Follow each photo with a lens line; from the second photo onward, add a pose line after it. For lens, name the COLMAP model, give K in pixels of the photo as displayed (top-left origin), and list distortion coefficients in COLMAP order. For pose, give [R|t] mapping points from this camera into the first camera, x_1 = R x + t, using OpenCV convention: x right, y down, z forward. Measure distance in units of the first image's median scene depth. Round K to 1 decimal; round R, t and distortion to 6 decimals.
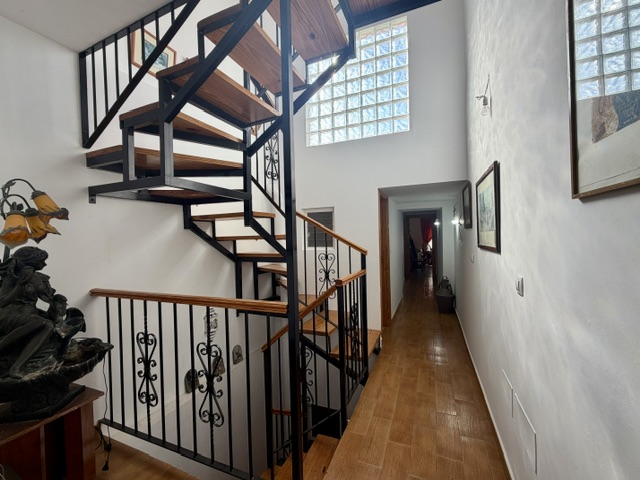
lens RADIAL K [[272.0, 0, 319.6], [0, 272.0, 239.7], [0, 0, 1]] dist [-0.007657, 0.000468]
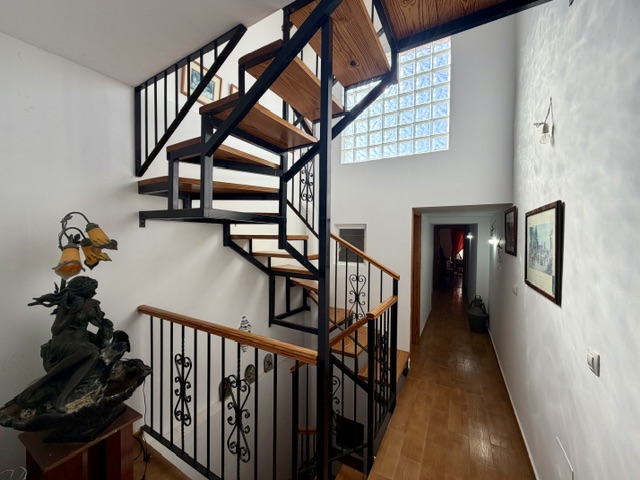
lens RADIAL K [[252.2, 0, 318.4], [0, 252.2, 238.8], [0, 0, 1]] dist [-0.003395, -0.000719]
pose [[0.992154, 0.037978, -0.119115, -0.017109], [-0.037390, 0.999275, 0.007166, -0.112972], [0.119301, -0.002657, 0.992855, 0.078323]]
